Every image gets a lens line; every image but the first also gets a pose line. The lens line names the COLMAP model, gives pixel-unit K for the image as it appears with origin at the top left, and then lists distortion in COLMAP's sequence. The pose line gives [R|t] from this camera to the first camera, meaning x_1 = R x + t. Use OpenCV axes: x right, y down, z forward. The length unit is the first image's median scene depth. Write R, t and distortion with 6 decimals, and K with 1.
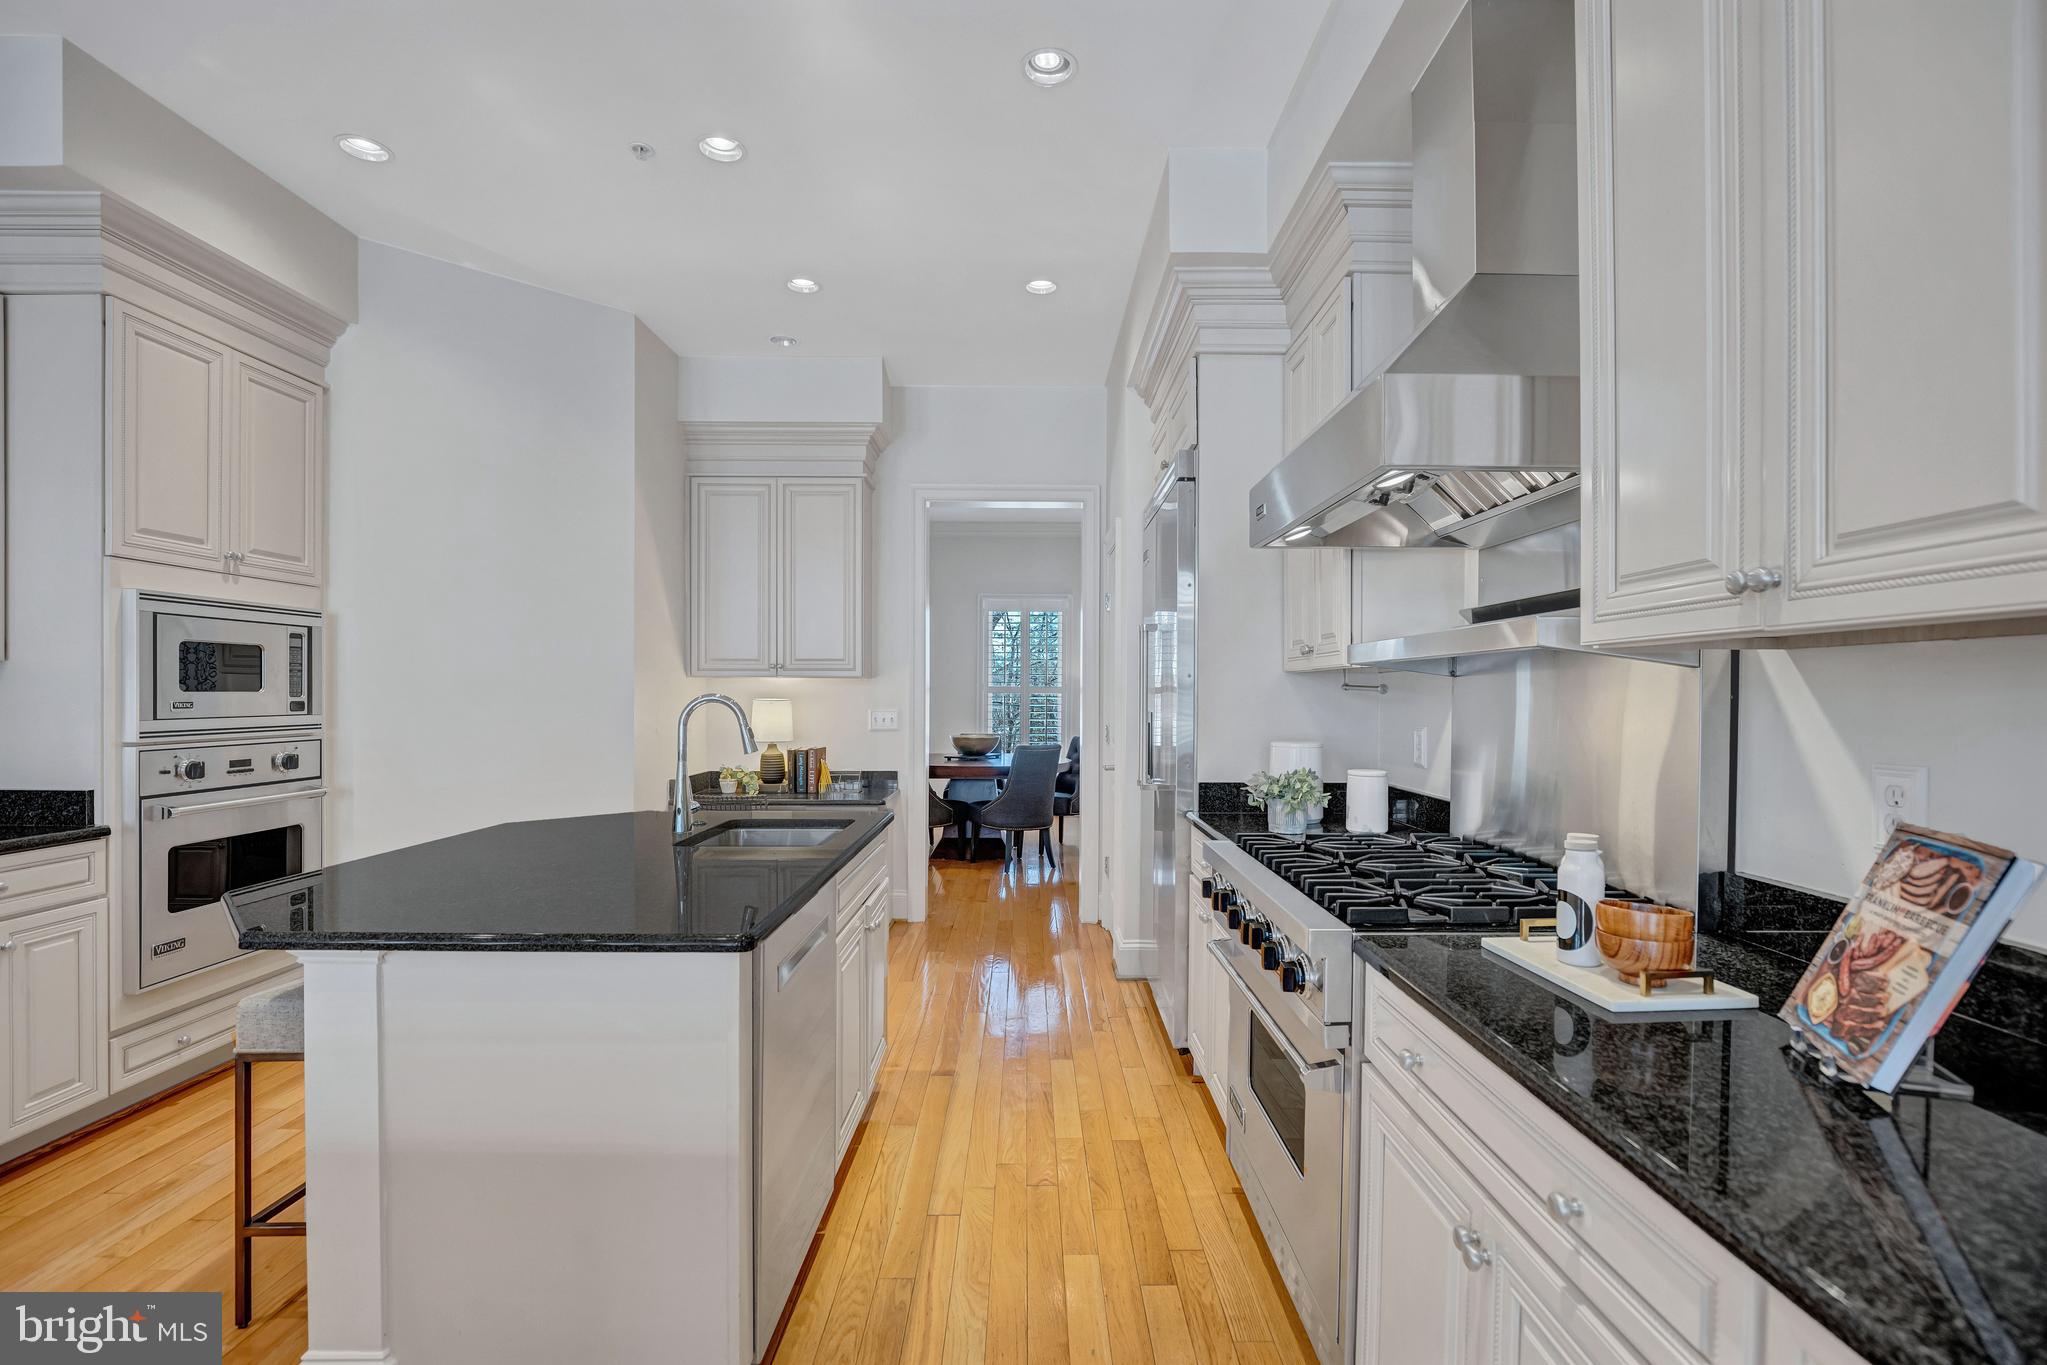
lens RADIAL K [[938.5, 0, 1046.7], [0, 938.5, 699.0], [0, 0, 1]] dist [-0.054116, 0.015046]
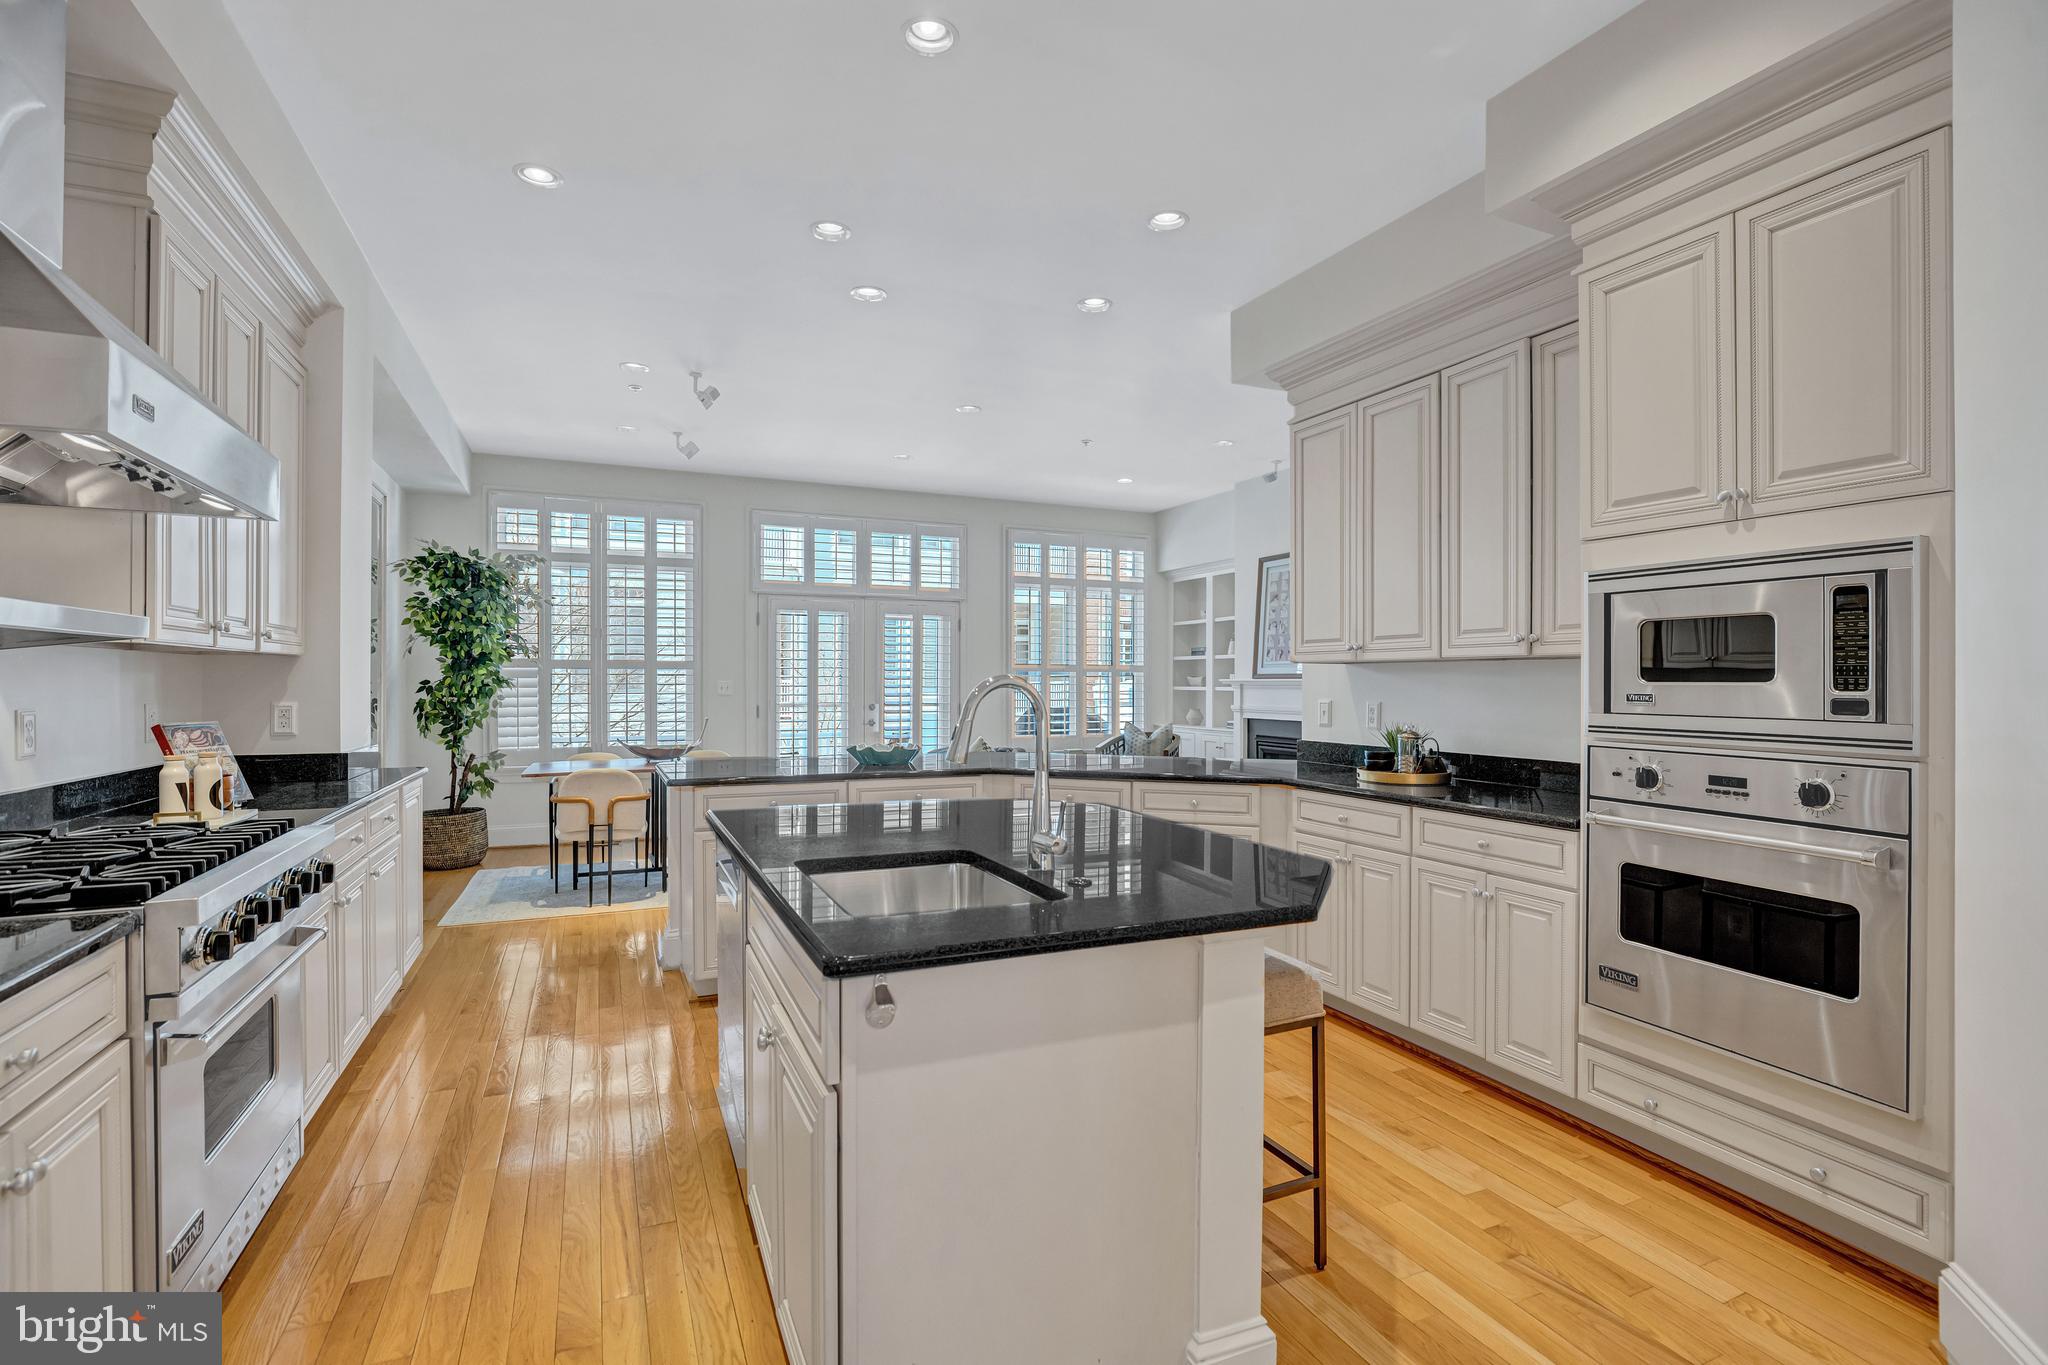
lens RADIAL K [[960.0, 0, 1024.0], [0, 960.0, 682.5], [0, 0, 1]] dist [-0.018681, 0.000616]
pose [[-0.923876, -0.009018, -0.382585, -0.079474], [-0.011654, 0.999922, 0.004572, -0.004650], [0.382514, 0.008683, -0.923909, 1.418822]]
